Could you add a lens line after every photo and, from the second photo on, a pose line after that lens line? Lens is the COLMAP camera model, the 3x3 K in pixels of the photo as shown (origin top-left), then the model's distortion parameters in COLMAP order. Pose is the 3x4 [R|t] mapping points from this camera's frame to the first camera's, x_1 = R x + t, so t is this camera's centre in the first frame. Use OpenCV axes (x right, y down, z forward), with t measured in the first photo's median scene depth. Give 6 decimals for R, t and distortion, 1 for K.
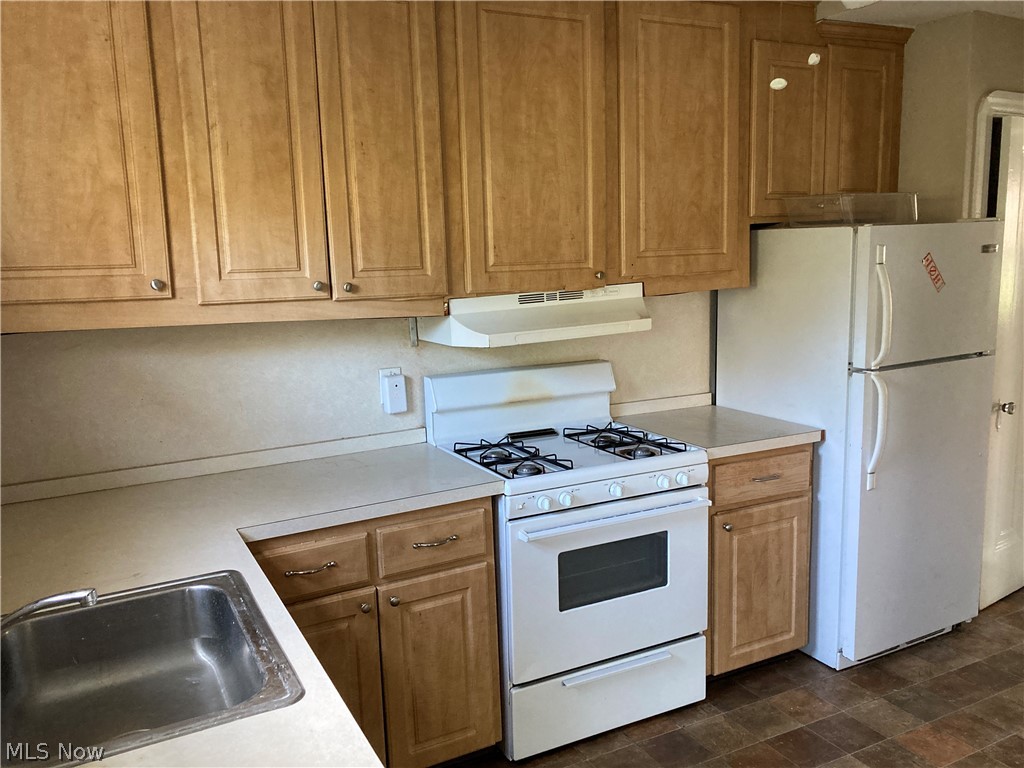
lens RADIAL K [[836.1, 0, 526.1], [0, 836.1, 391.9], [0, 0, 1]] dist [0.039316, -0.056009]
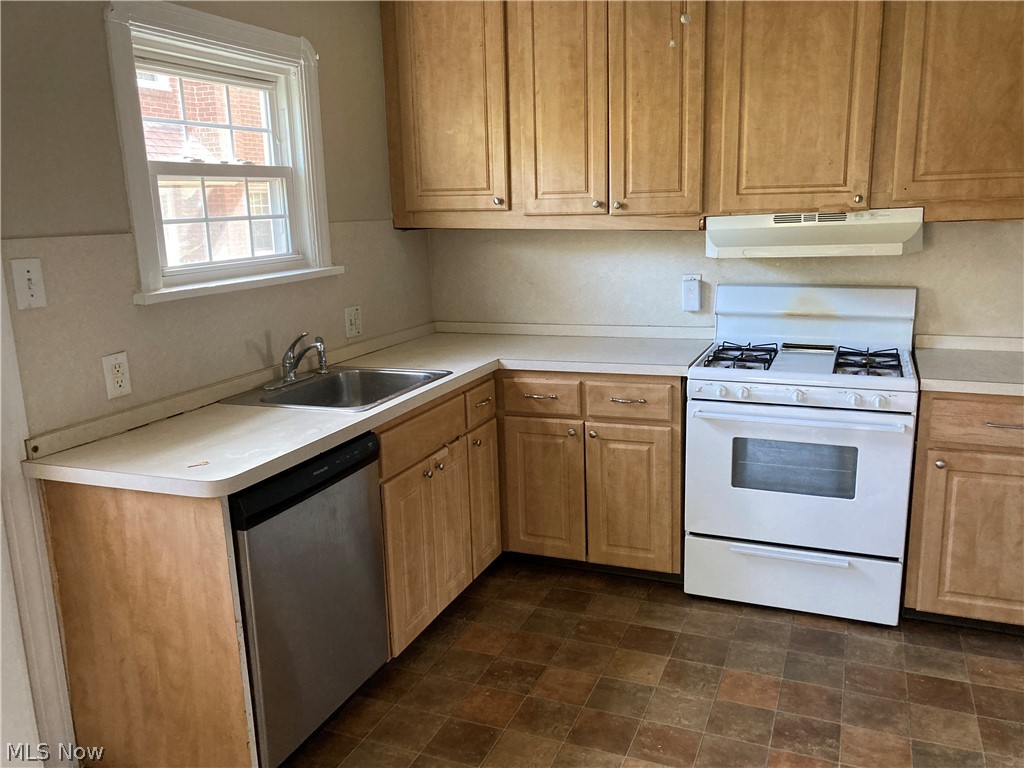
lens RADIAL K [[836.1, 0, 526.1], [0, 836.1, 391.9], [0, 0, 1]] dist [0.039316, -0.056009]
pose [[0.656241, 0.179710, -0.732839, 0.672691], [-0.119502, 0.983719, 0.134221, 0.006415], [0.745028, -0.000506, 0.667033, -0.007044]]
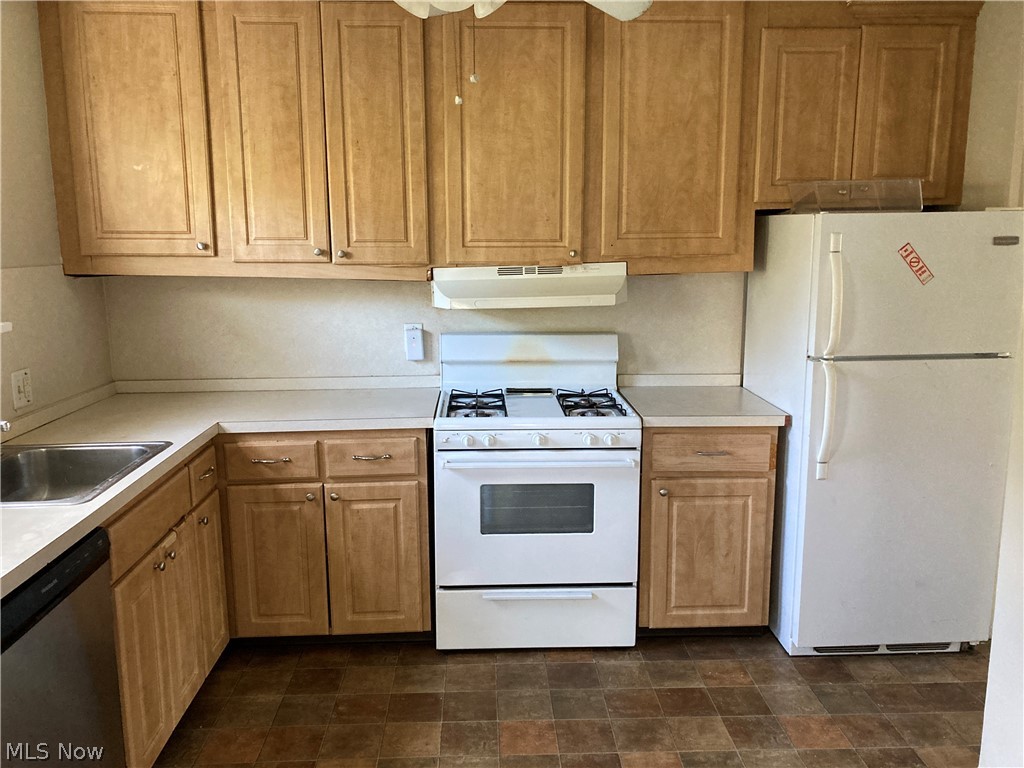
lens RADIAL K [[836.1, 0, 526.1], [0, 836.1, 391.9], [0, 0, 1]] dist [0.039316, -0.056009]
pose [[0.909969, 0.103081, -0.401660, 0.537755], [-0.093650, 0.994672, 0.043102, 0.003481], [0.403963, -0.001606, 0.914774, -0.059378]]
